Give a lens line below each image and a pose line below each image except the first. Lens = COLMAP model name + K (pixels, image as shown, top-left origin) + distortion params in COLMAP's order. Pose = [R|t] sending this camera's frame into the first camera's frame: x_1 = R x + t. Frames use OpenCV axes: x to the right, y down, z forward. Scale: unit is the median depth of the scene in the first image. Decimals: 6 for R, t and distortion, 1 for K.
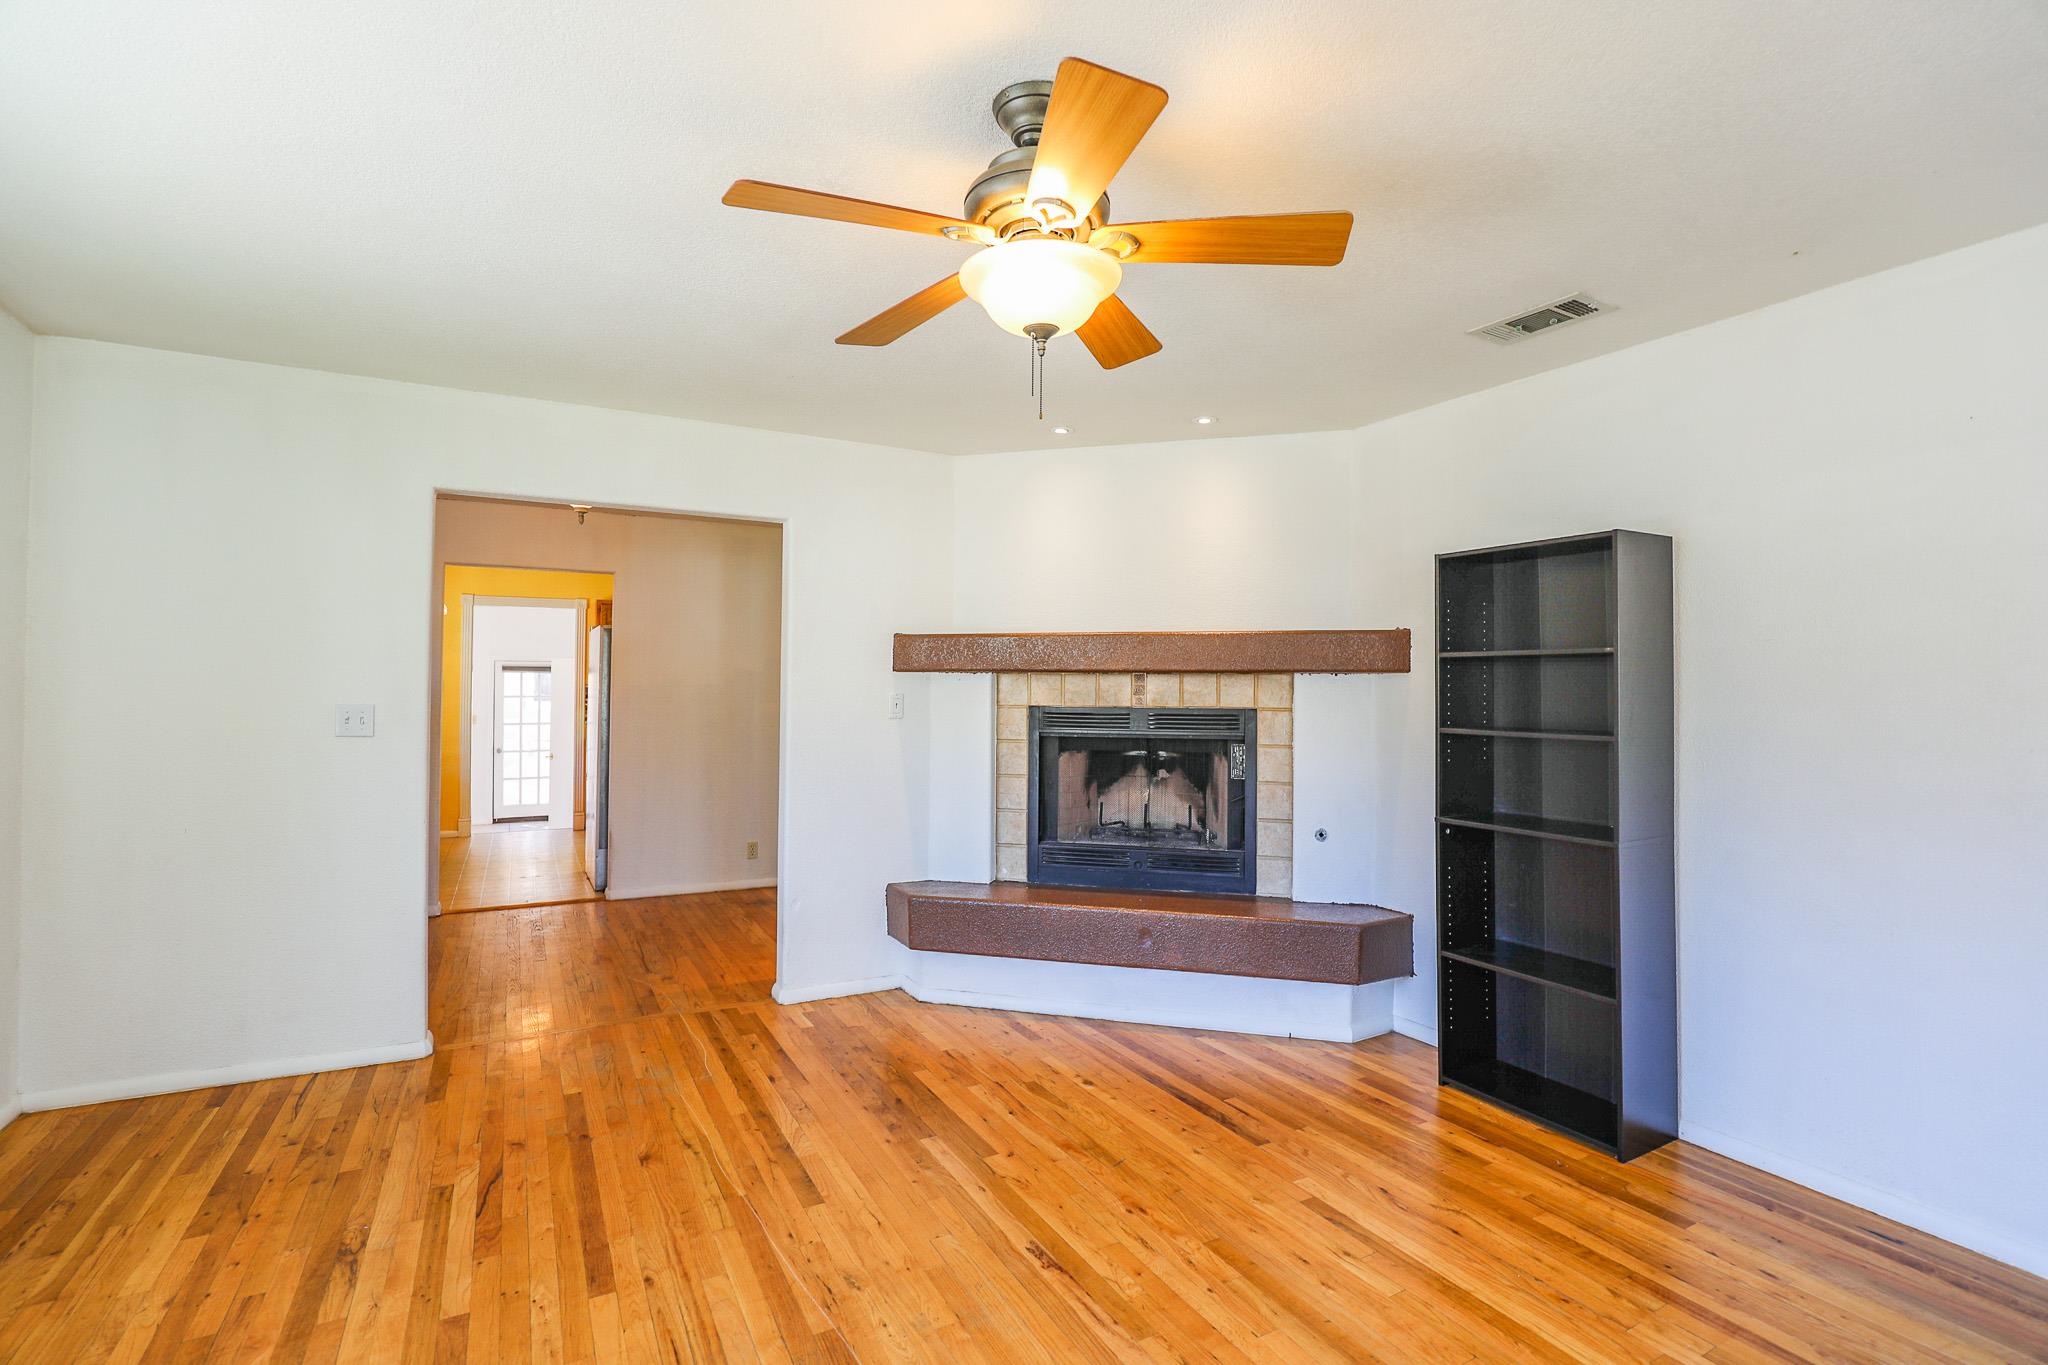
lens RADIAL K [[953.4, 0, 1029.2], [0, 953.4, 672.7], [0, 0, 1]] dist [-0.025205, 0.001242]
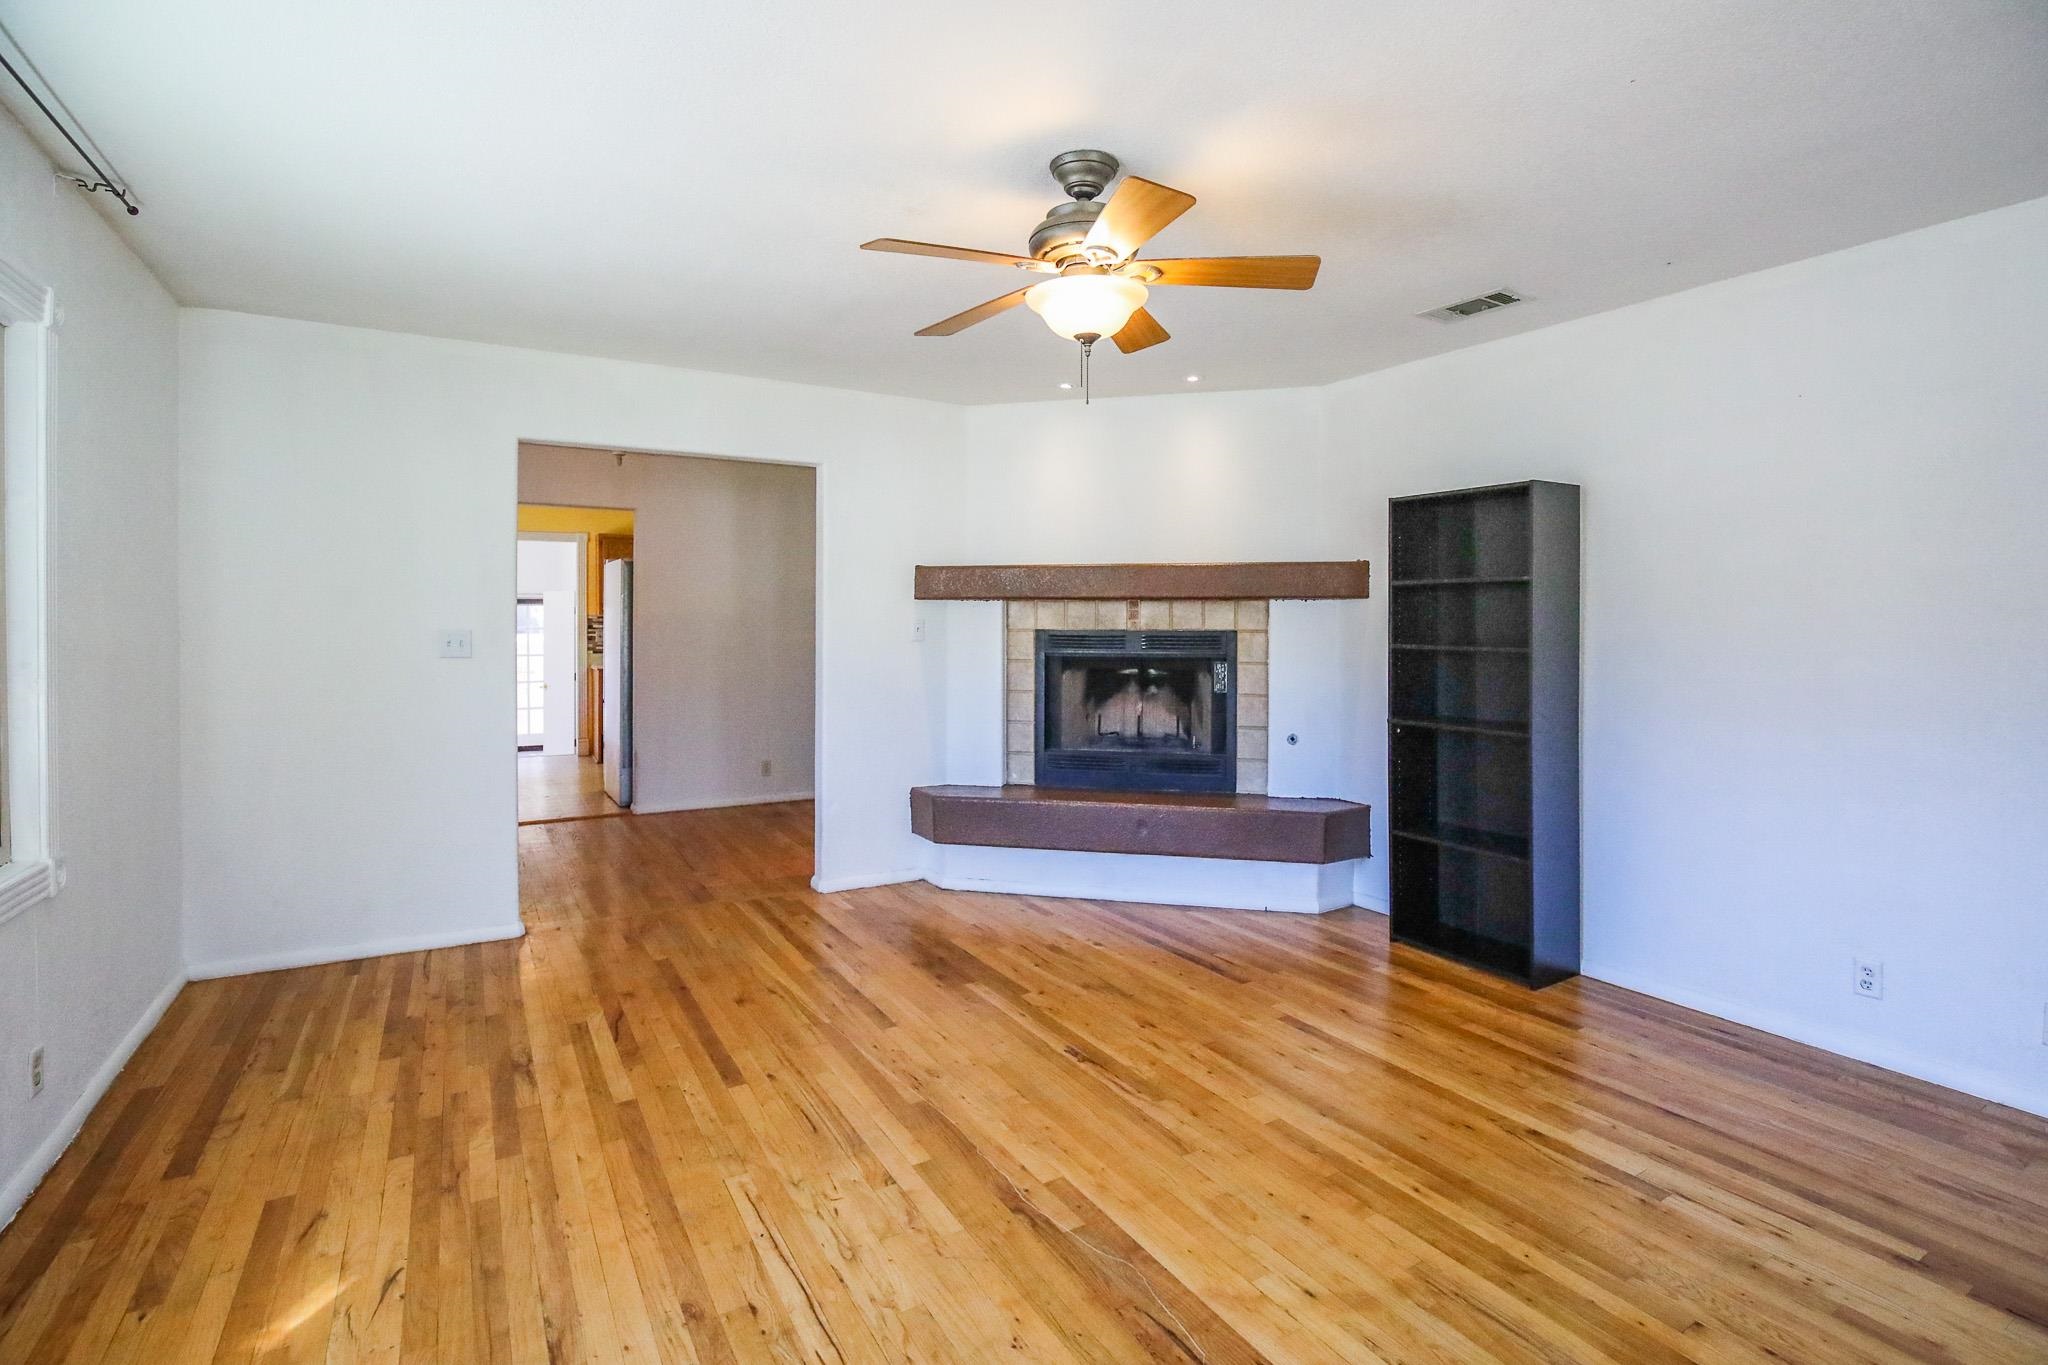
lens RADIAL K [[969.7, 0, 1026.0], [0, 969.7, 630.0], [0, 0, 1]] dist [-0.026425, -0.000017]
pose [[0.999480, -0.004742, 0.031898, -0.068447], [0.003887, 0.999633, 0.026798, 0.006333], [-0.032014, -0.026660, 0.999132, -0.206084]]
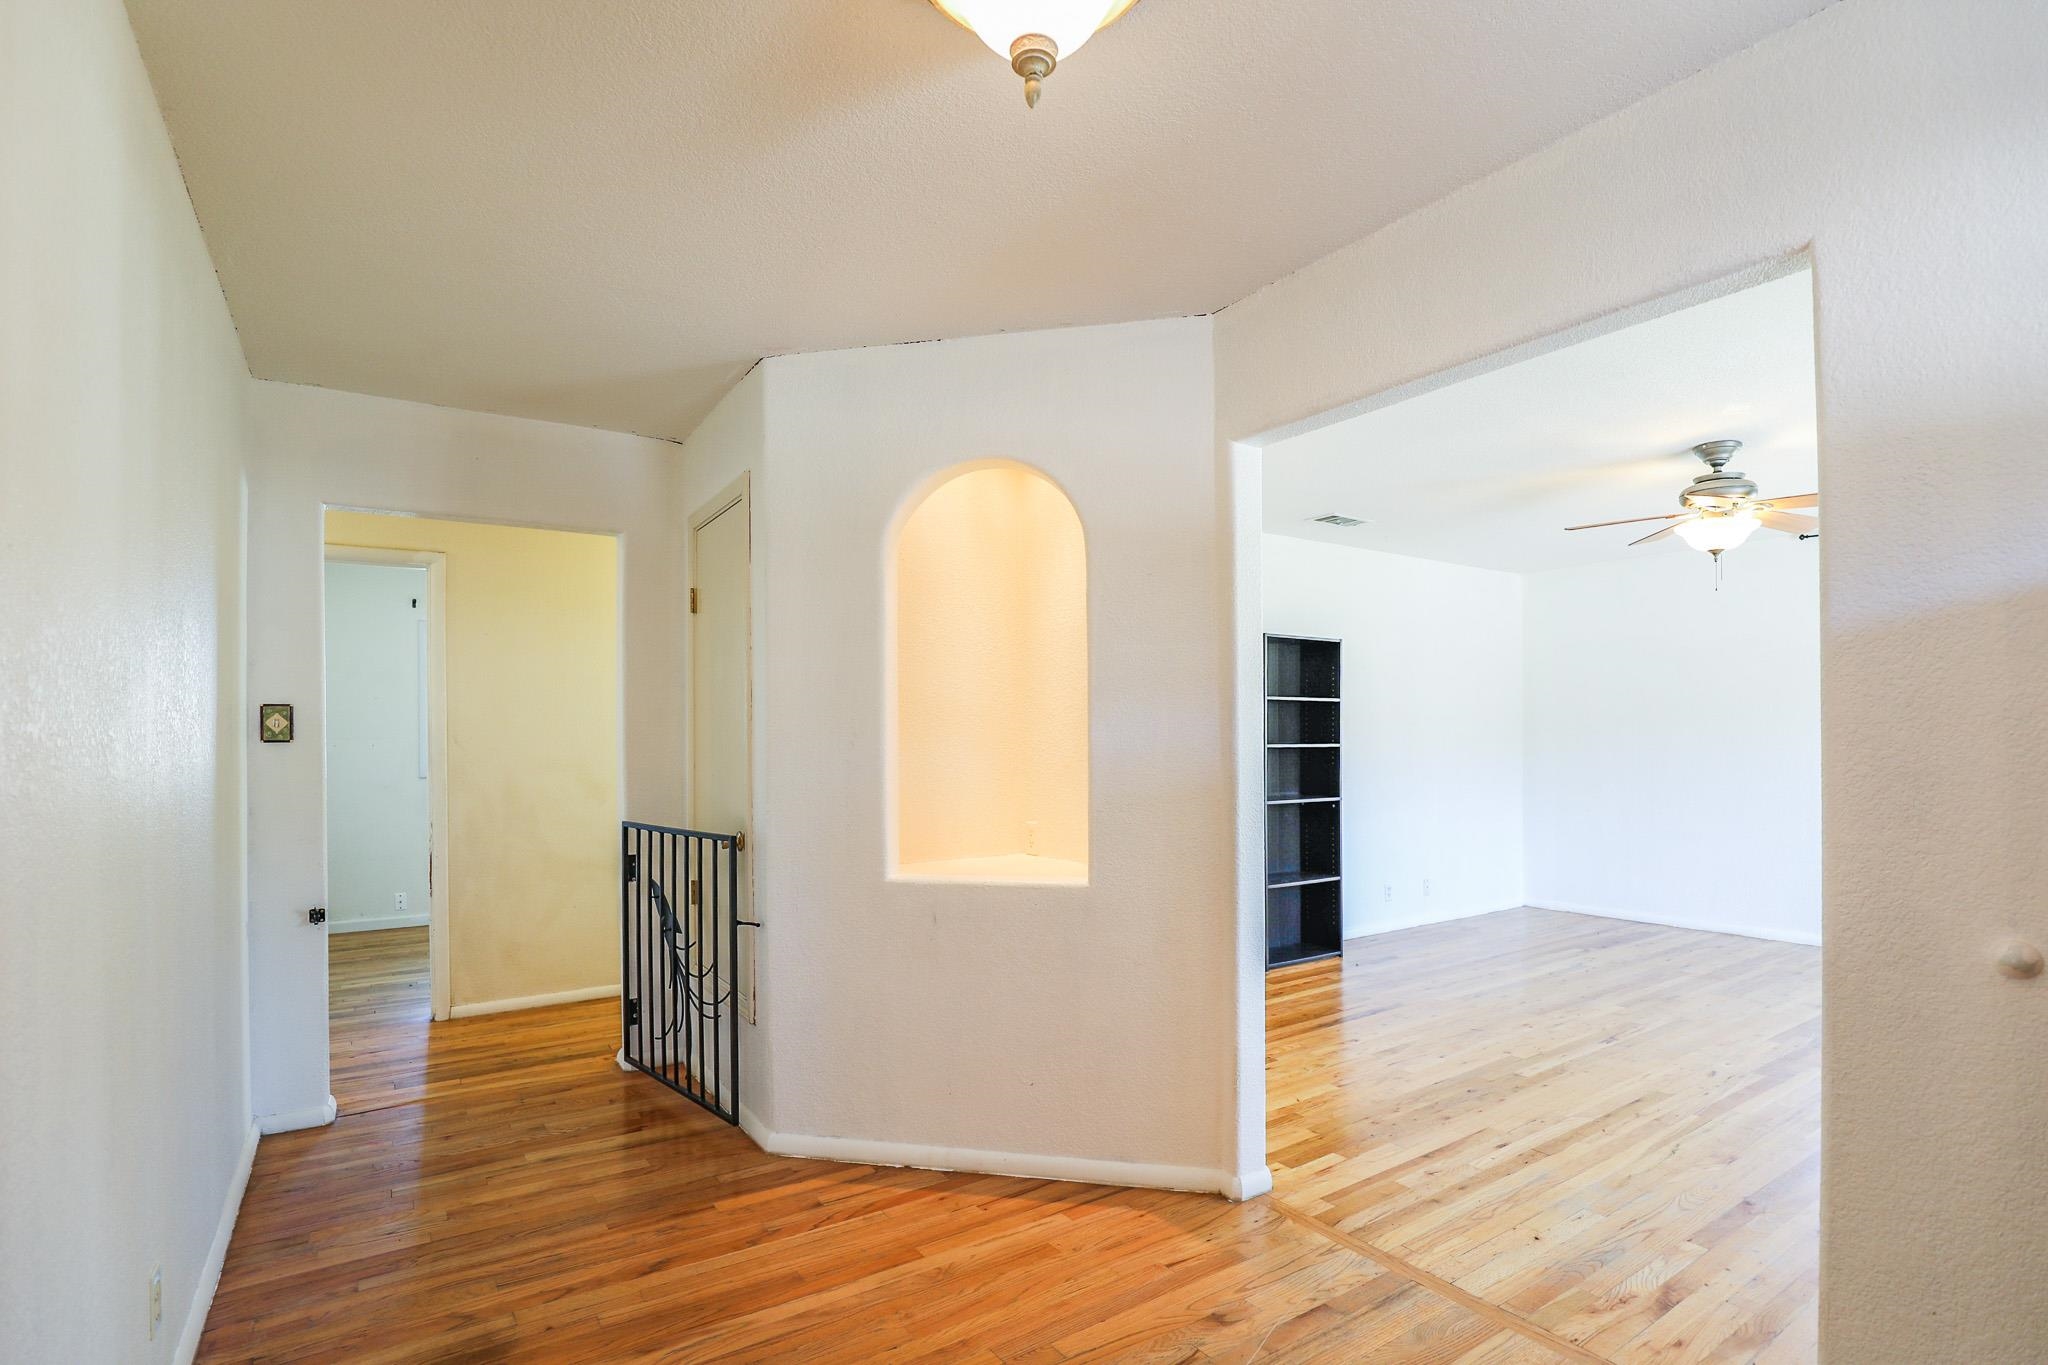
lens RADIAL K [[990.5, 0, 1026.6], [0, 990.5, 739.3], [0, 0, 1]] dist [-0.030596, 0.000082]
pose [[-0.097768, -0.006227, 0.995190, -1.211446], [-0.018358, 0.999822, 0.004452, 0.053503], [-0.995040, -0.017834, -0.097865, 1.635263]]
